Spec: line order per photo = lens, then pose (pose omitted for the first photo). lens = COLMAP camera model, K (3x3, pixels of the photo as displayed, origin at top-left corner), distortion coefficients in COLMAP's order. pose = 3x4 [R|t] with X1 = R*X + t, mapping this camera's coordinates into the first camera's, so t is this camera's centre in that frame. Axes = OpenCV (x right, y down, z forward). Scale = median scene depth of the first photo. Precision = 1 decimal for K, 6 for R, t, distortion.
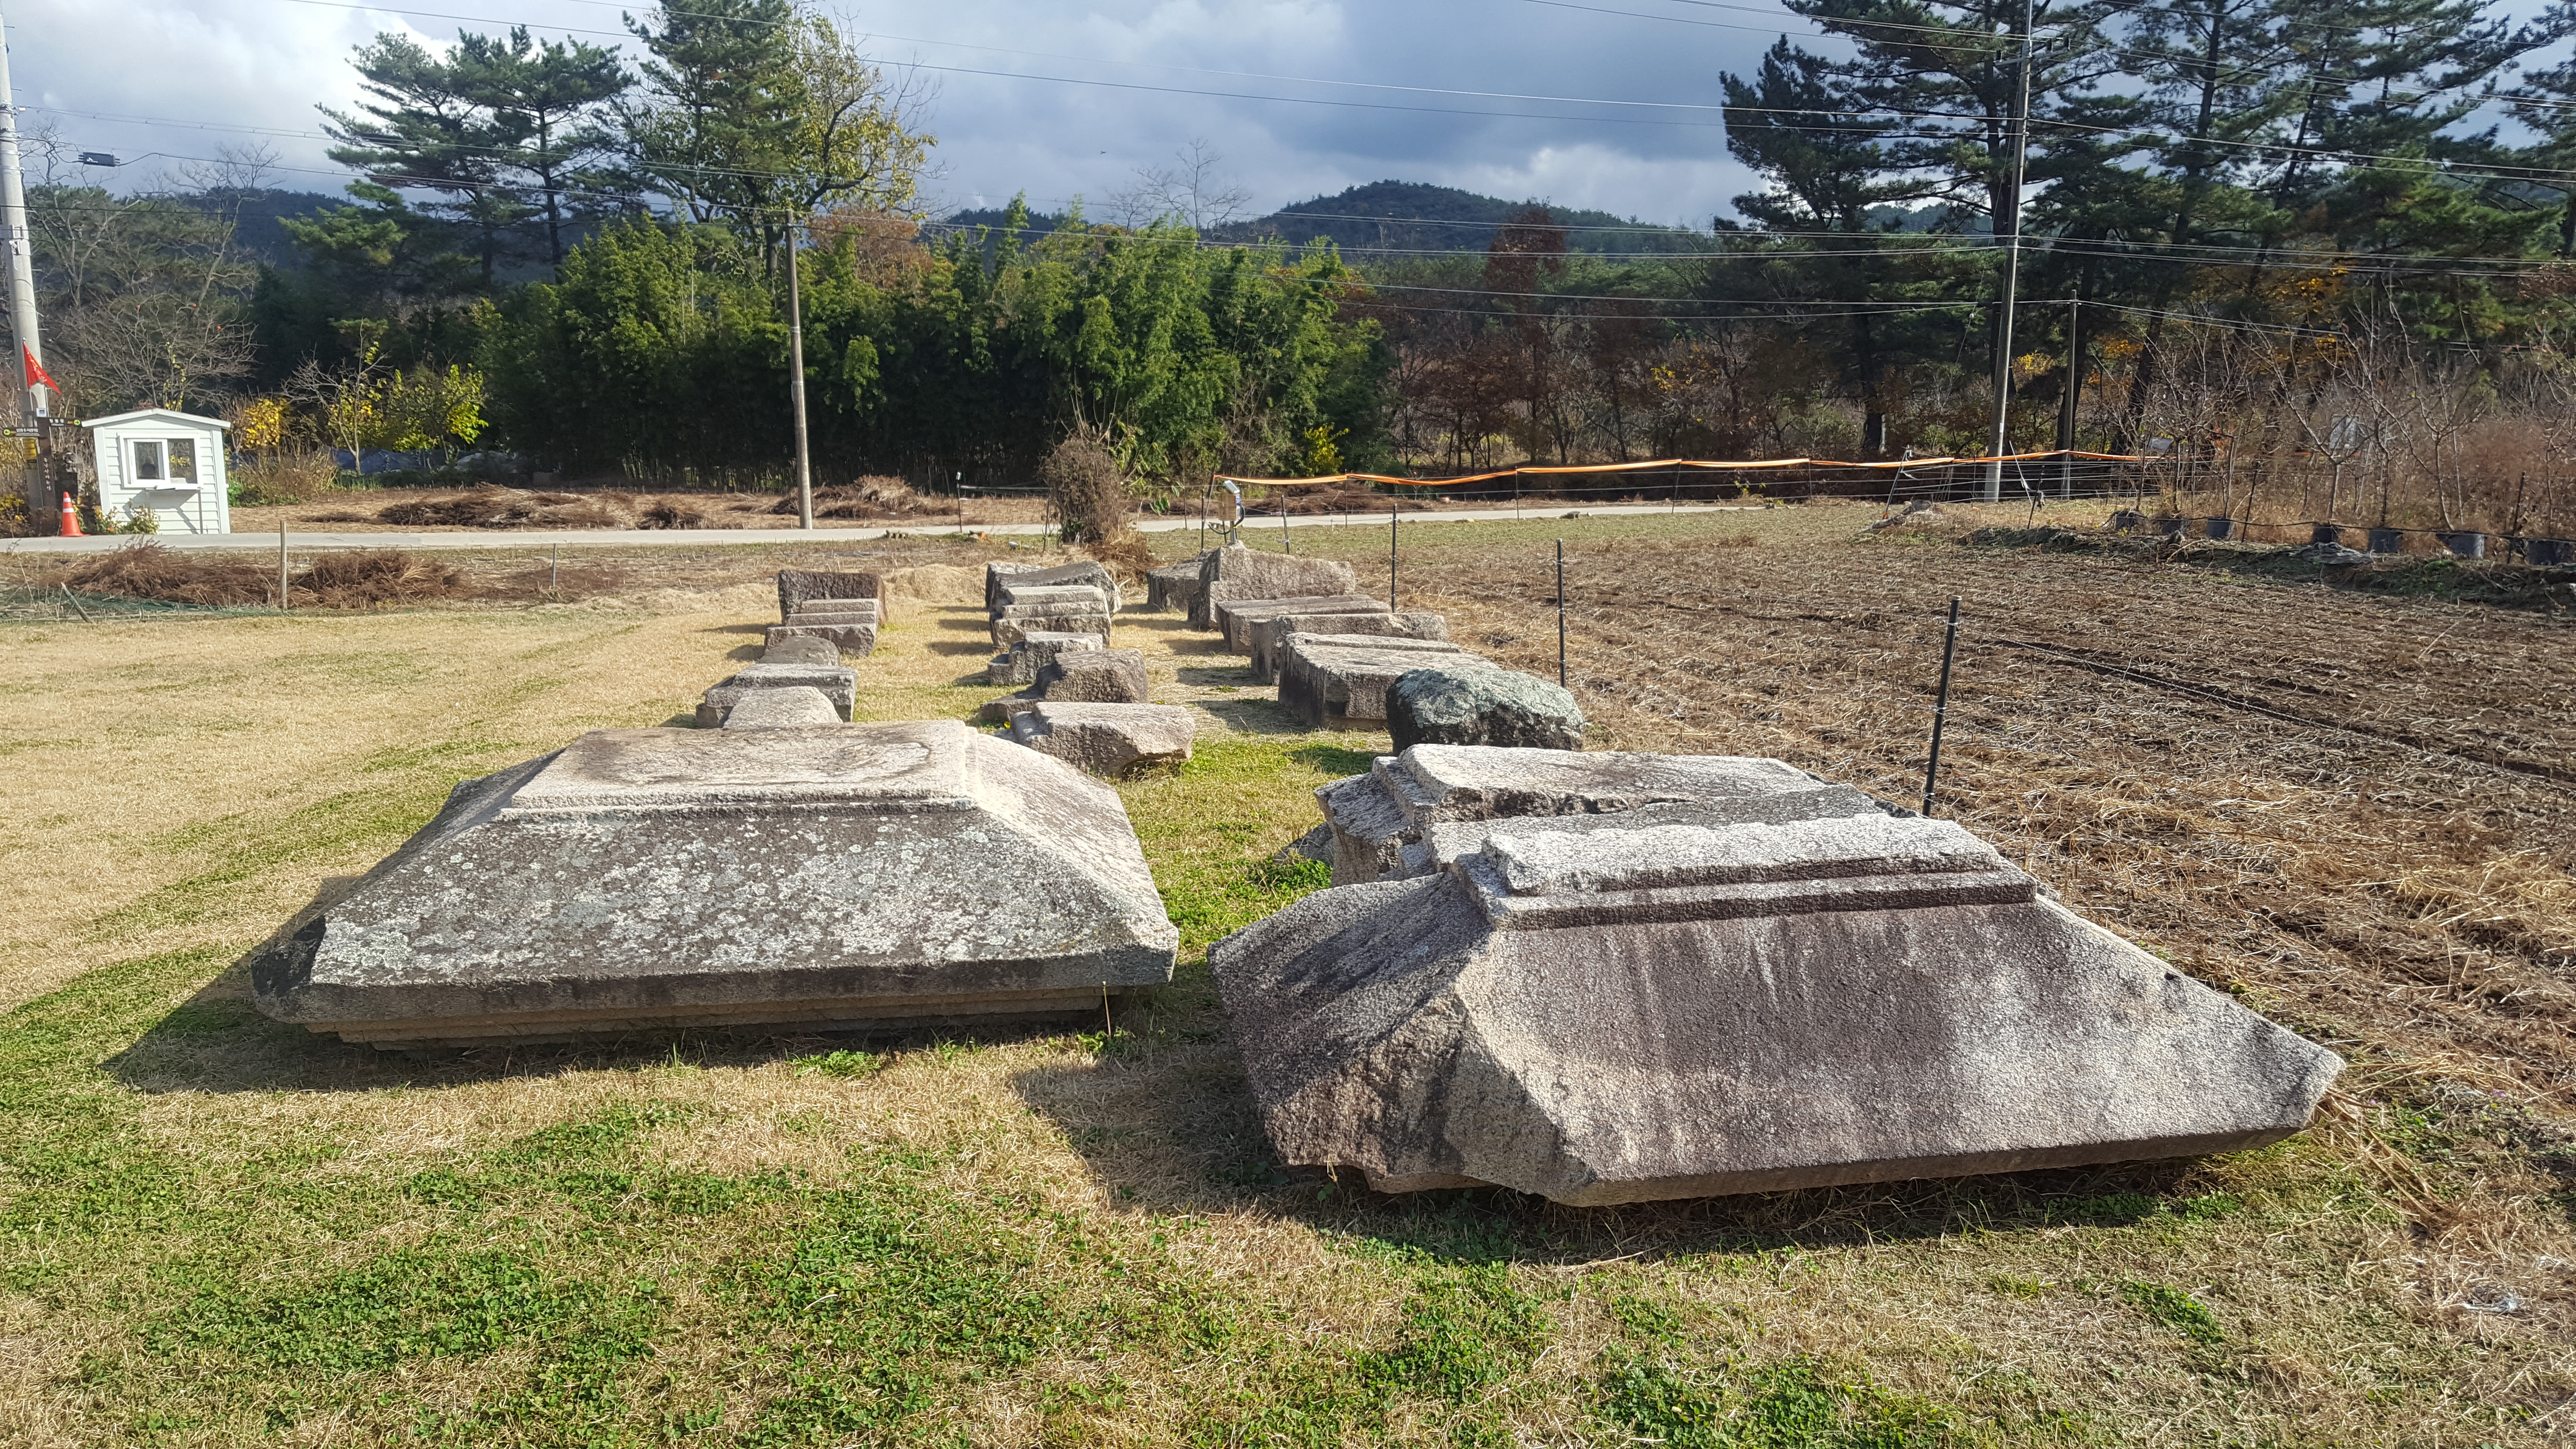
lens RADIAL K [[1971.9, 0, 1290.9], [0, 1971.9, 733.2], [0, 0, 1]] dist [0.057369, -0.003276]
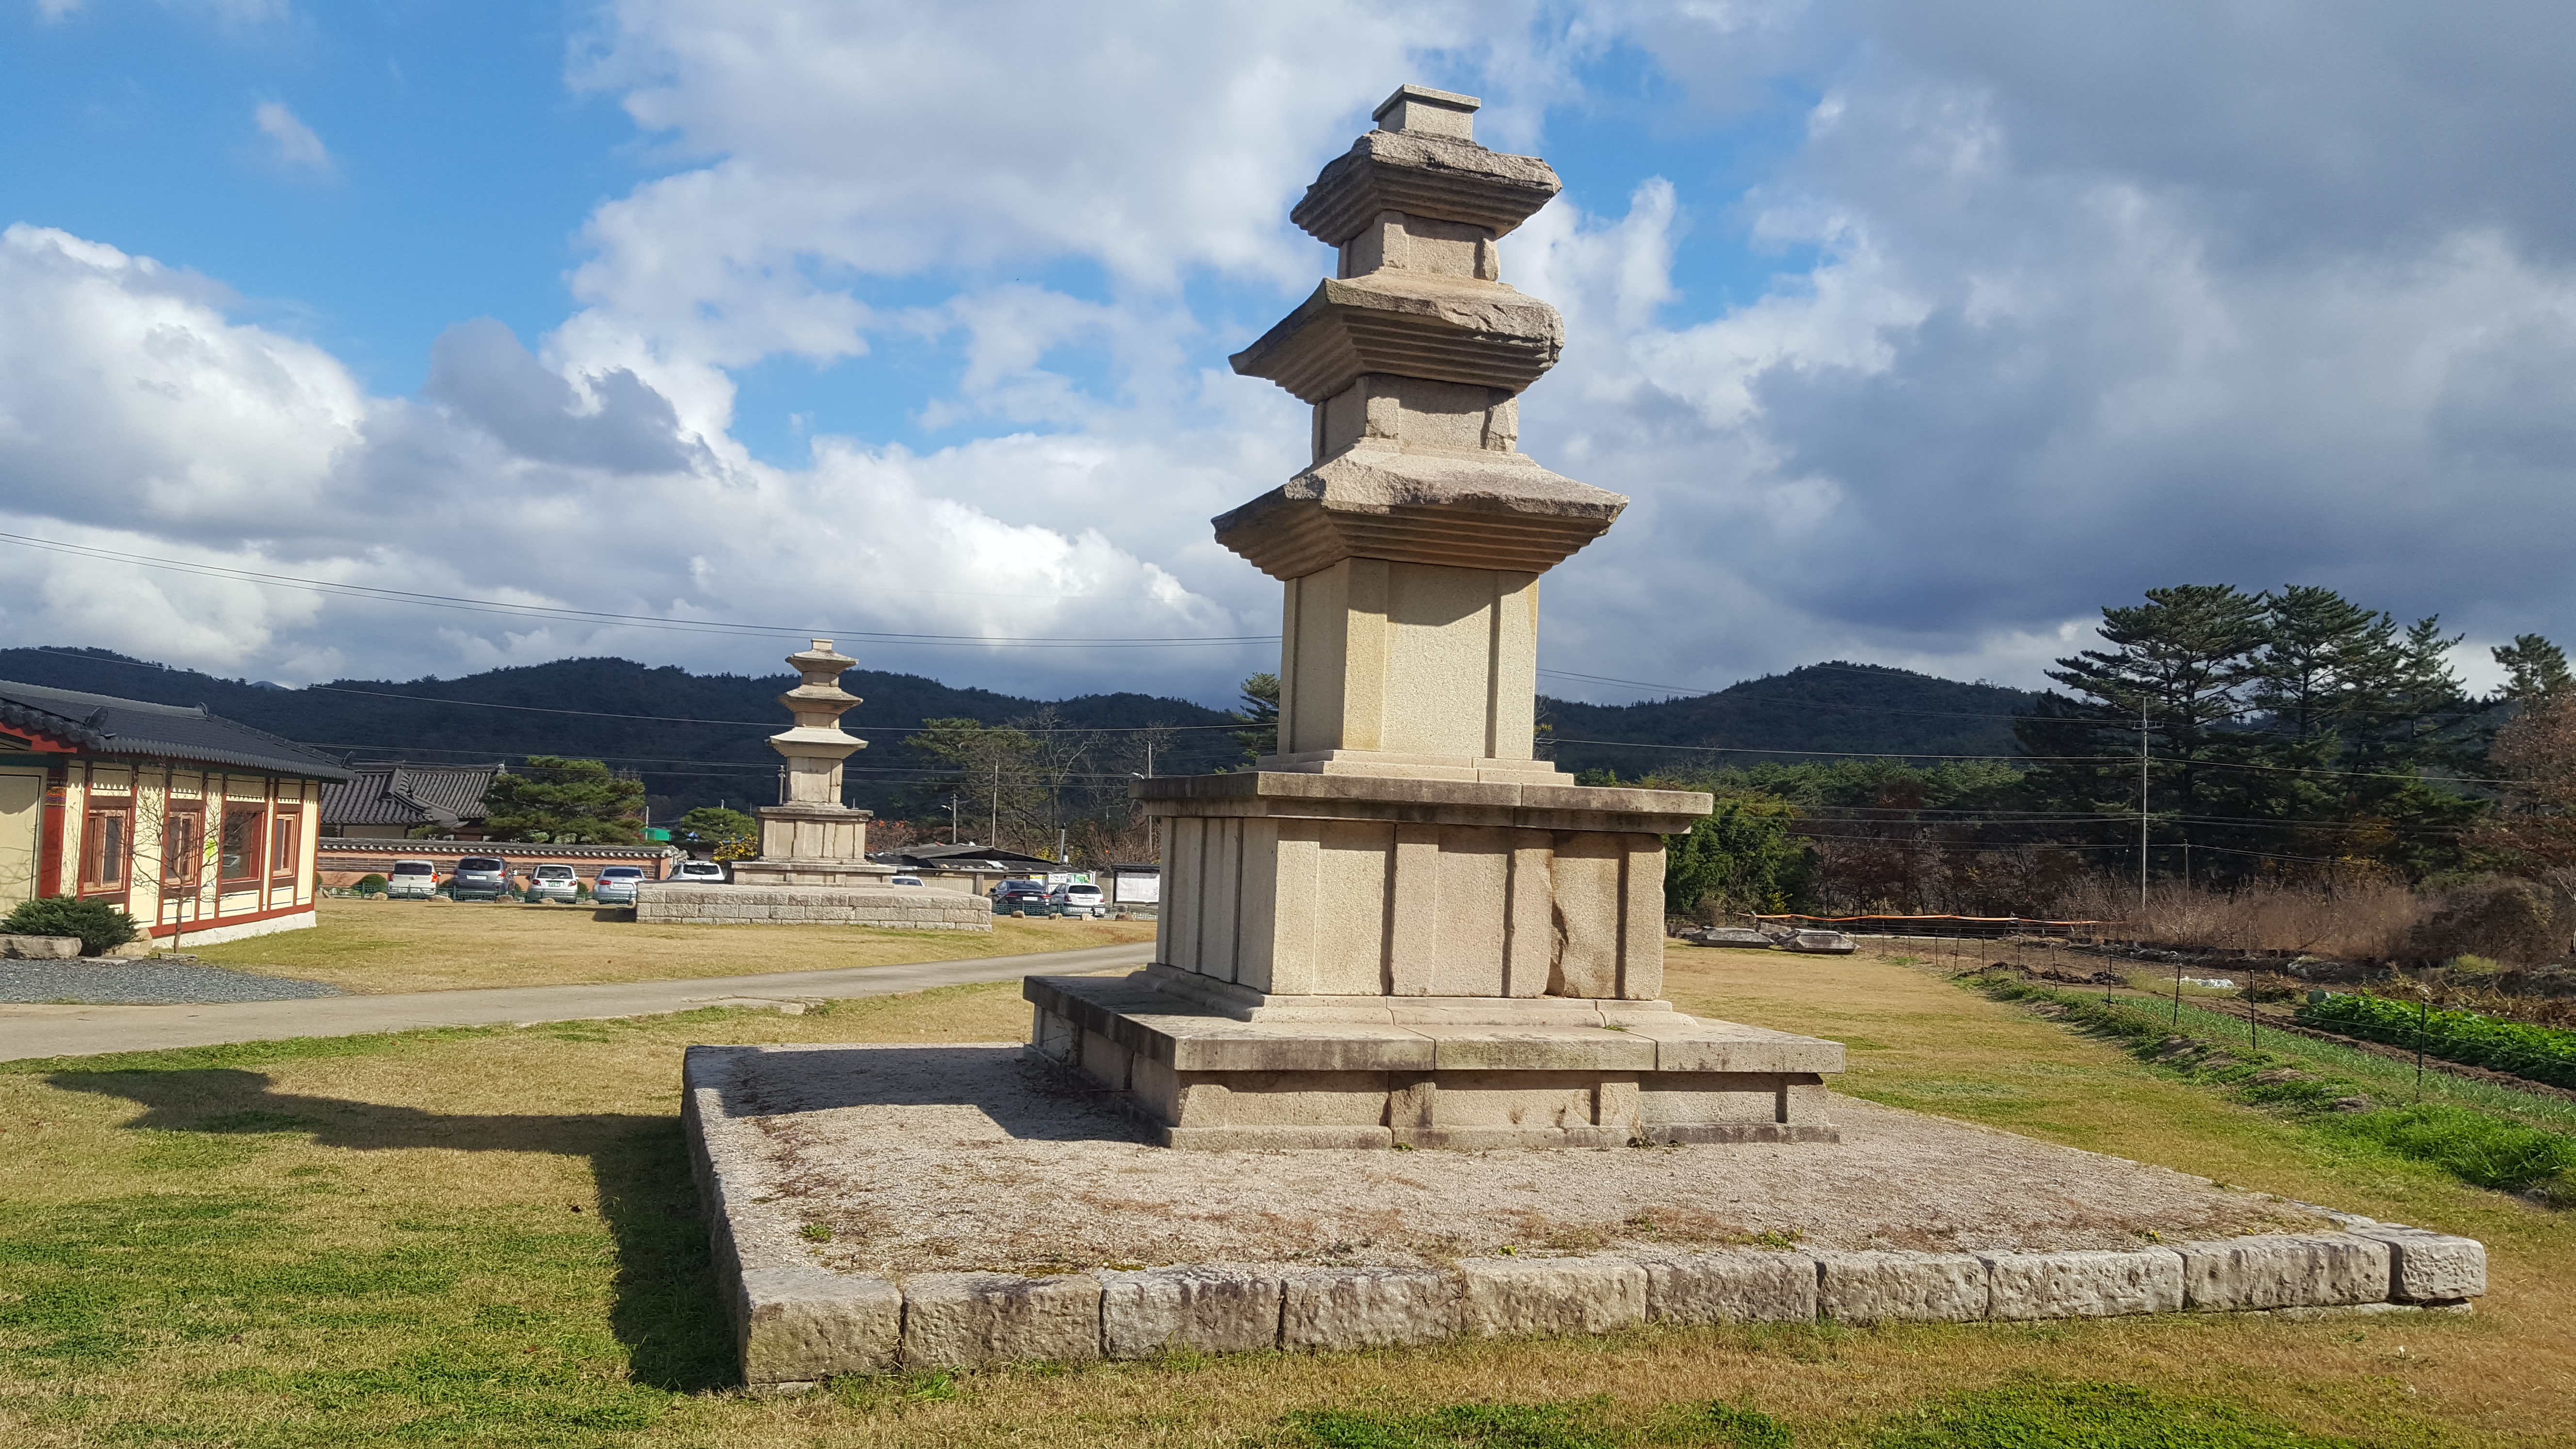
lens RADIAL K [[1971.9, 0, 1279.5], [0, 1971.9, 731.3], [0, 0, 1]] dist [0.057369, -0.003276]
pose [[0.974272, 0.012074, -0.225053, -0.023407], [-0.063127, 0.973213, -0.221068, 0.139288], [0.216355, 0.229587, 0.948936, -0.909200]]
